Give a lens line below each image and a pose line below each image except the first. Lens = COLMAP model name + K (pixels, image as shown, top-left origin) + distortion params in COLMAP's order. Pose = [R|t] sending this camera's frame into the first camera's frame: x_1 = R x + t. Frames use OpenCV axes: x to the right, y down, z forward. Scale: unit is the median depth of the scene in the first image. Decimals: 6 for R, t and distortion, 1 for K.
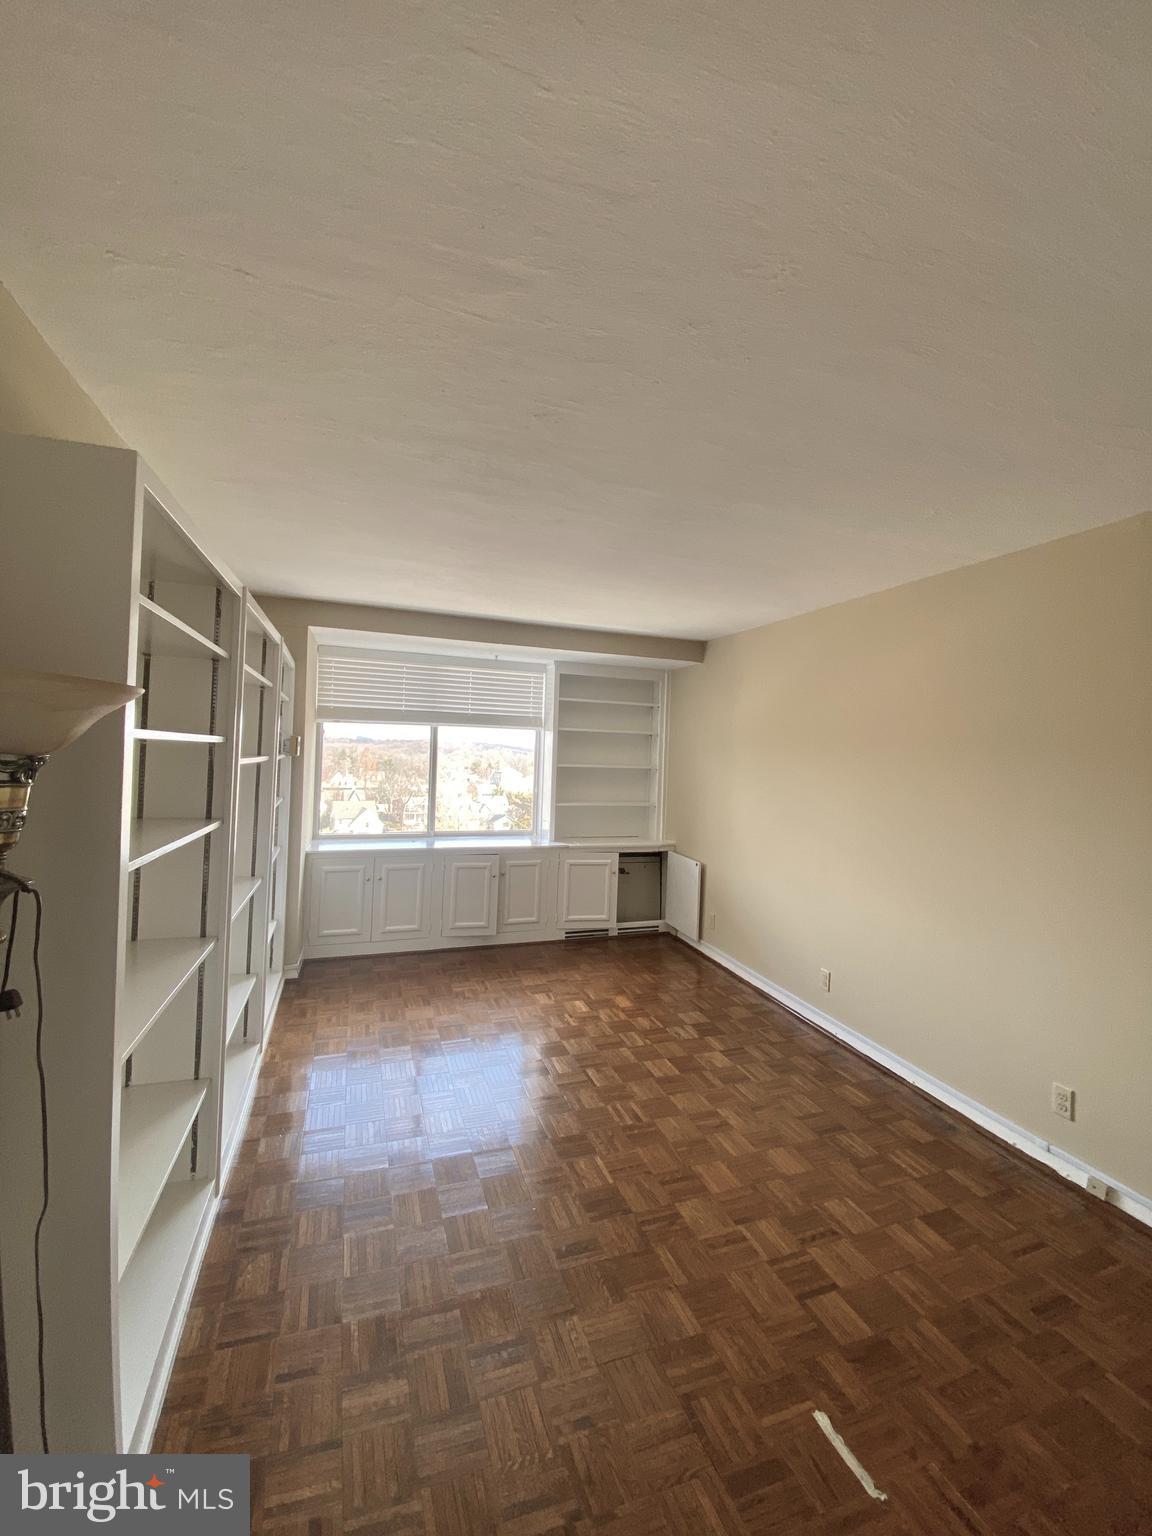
lens RADIAL K [[615.8, 0, 582.0], [0, 615.8, 754.6], [0, 0, 1]] dist [0.012495, -0.017333]
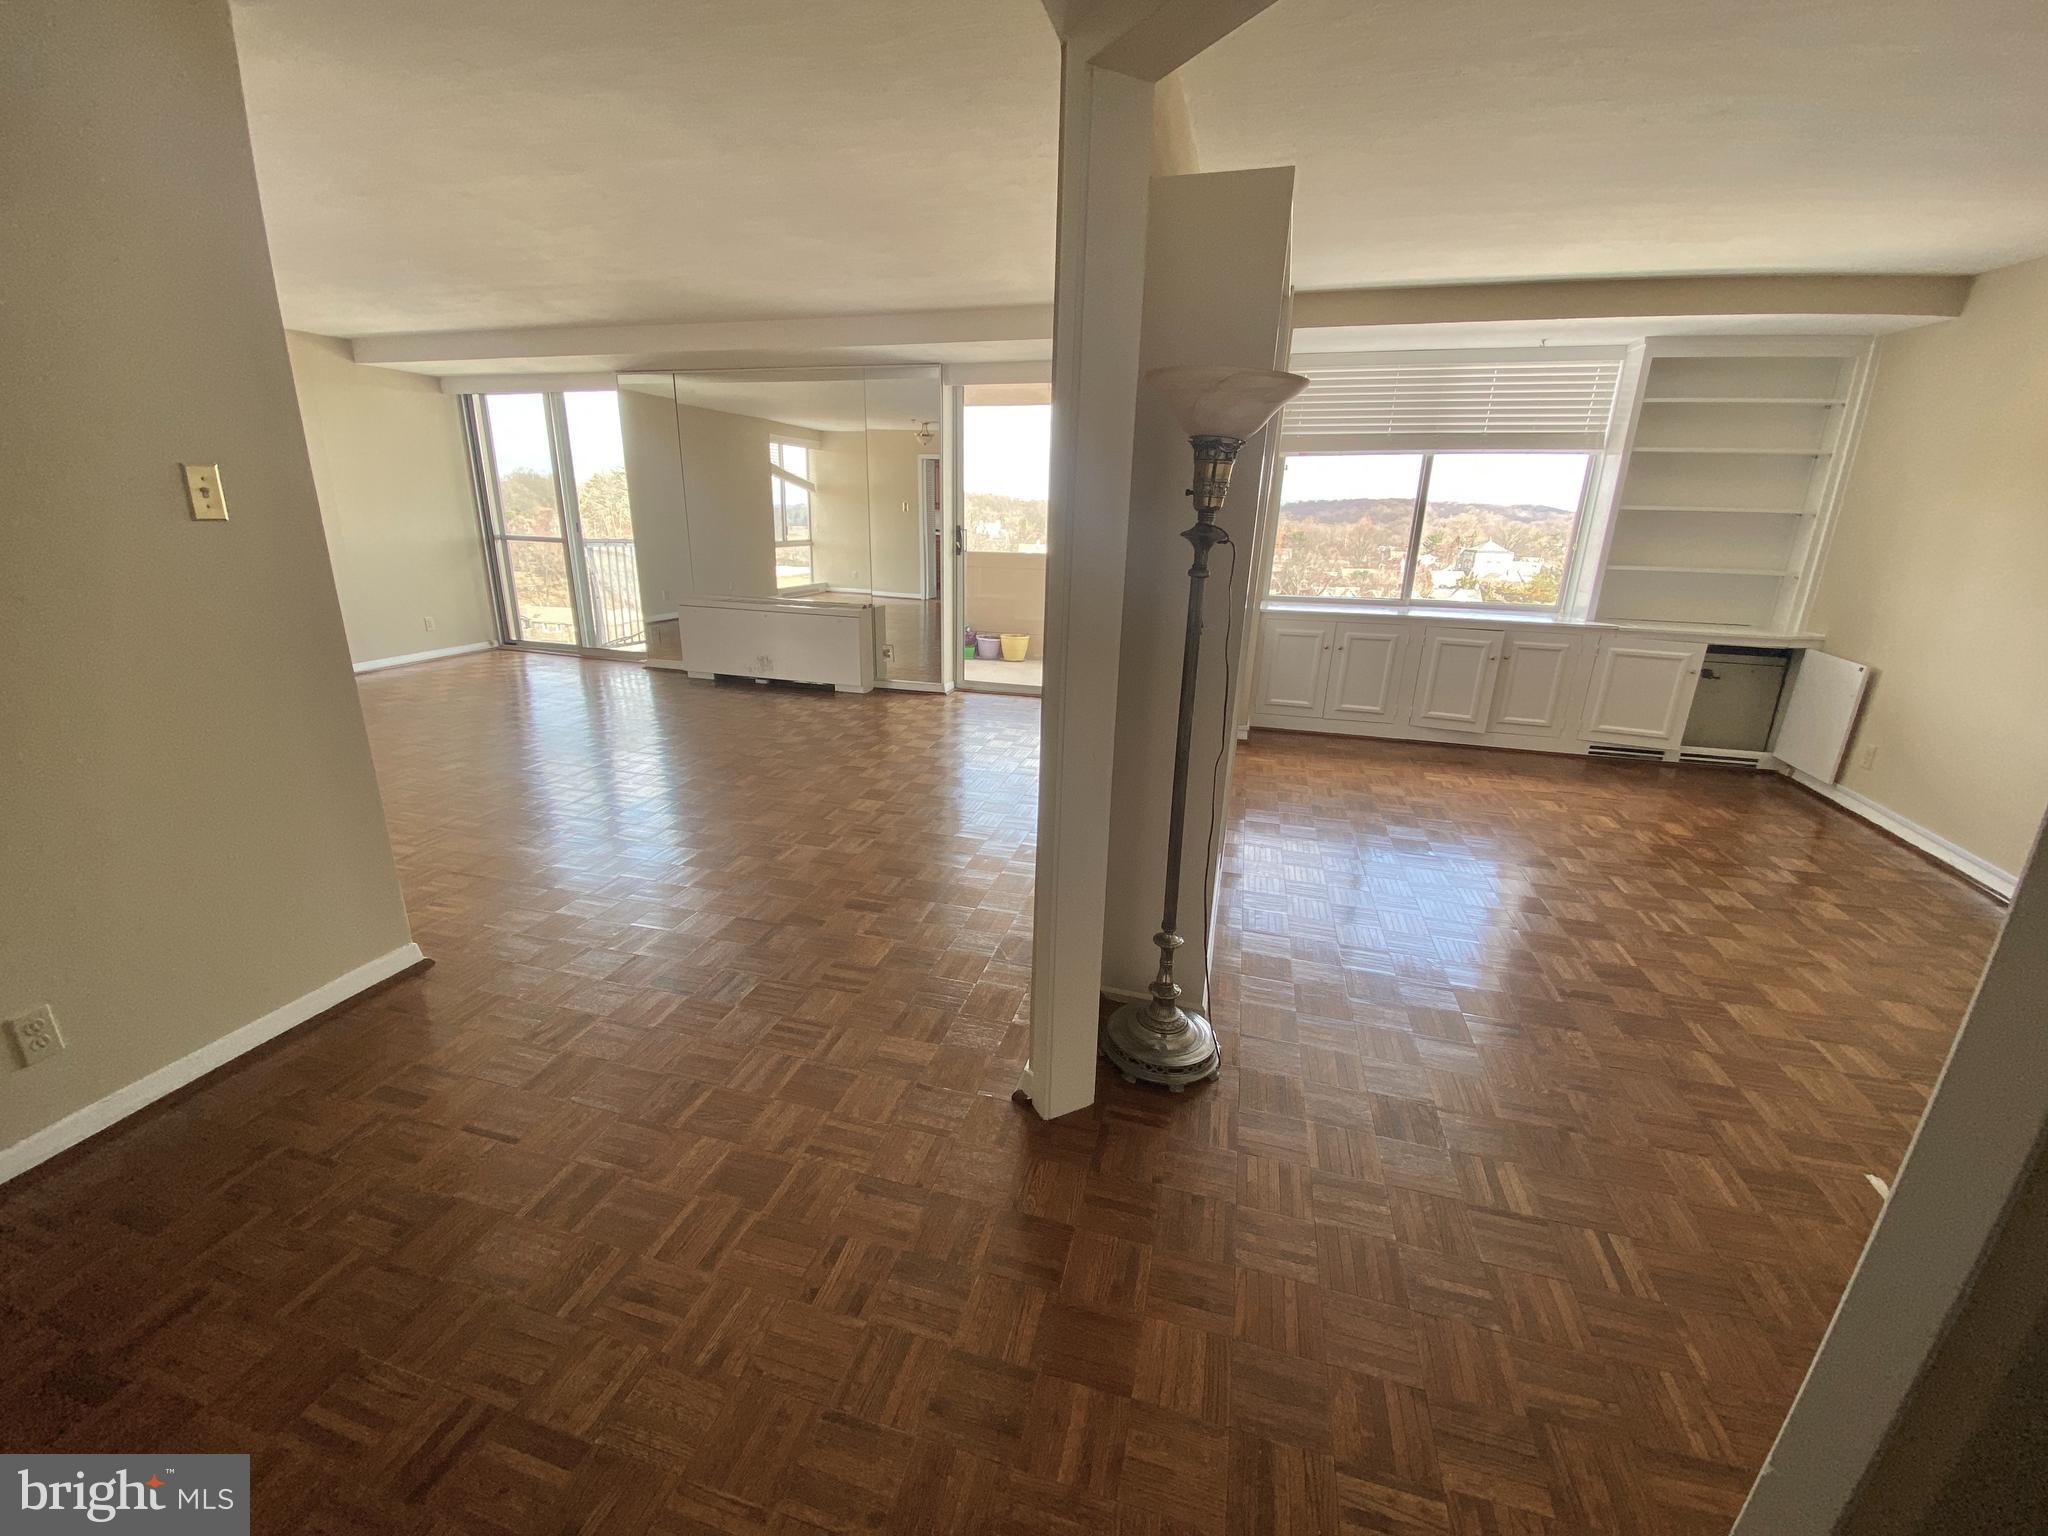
lens RADIAL K [[821.1, 0, 1008.9], [0, 821.1, 772.1], [0, 0, 1]] dist [0.012495, -0.017333]
pose [[0.805378, 0.163650, -0.569724, -0.023464], [0.010740, 0.956948, 0.290060, 0.032140], [0.592665, -0.239726, 0.768947, -0.183572]]
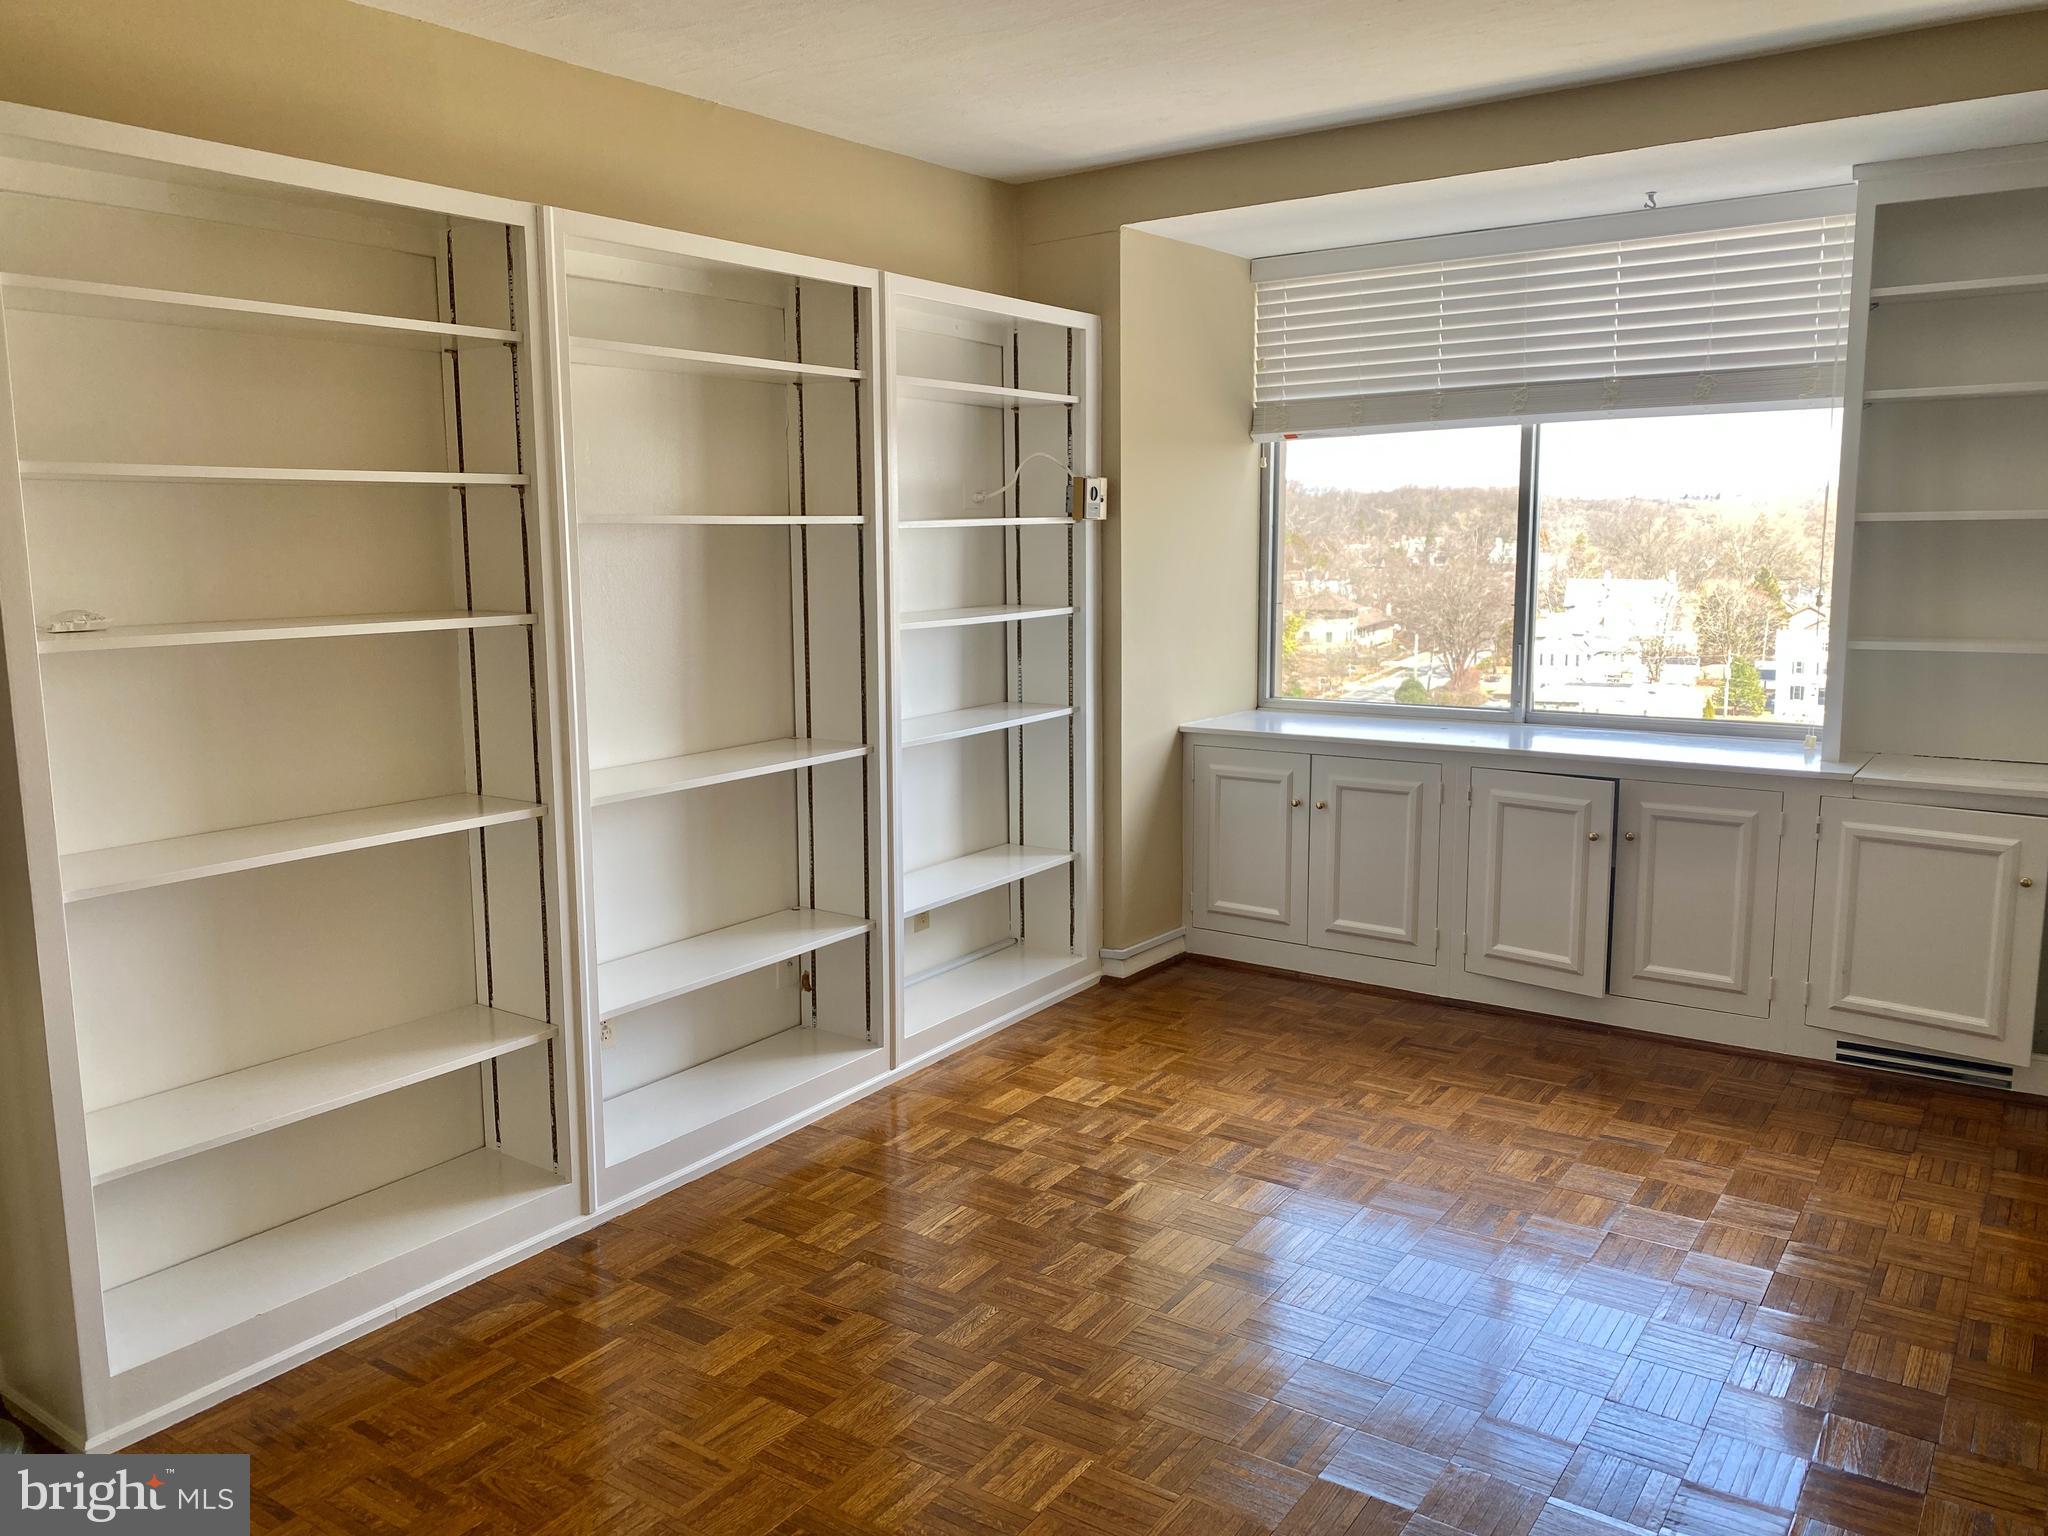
lens RADIAL K [[1575.5, 0, 1024.0], [0, 1575.5, 768.0], [0, 0, 1]] dist [0.078664, -0.003473]
pose [[0.583489, 0.087422, -0.807402, 0.440266], [0.031329, 0.991026, 0.129945, 0.028435], [0.811517, -0.101116, 0.575514, 0.213903]]
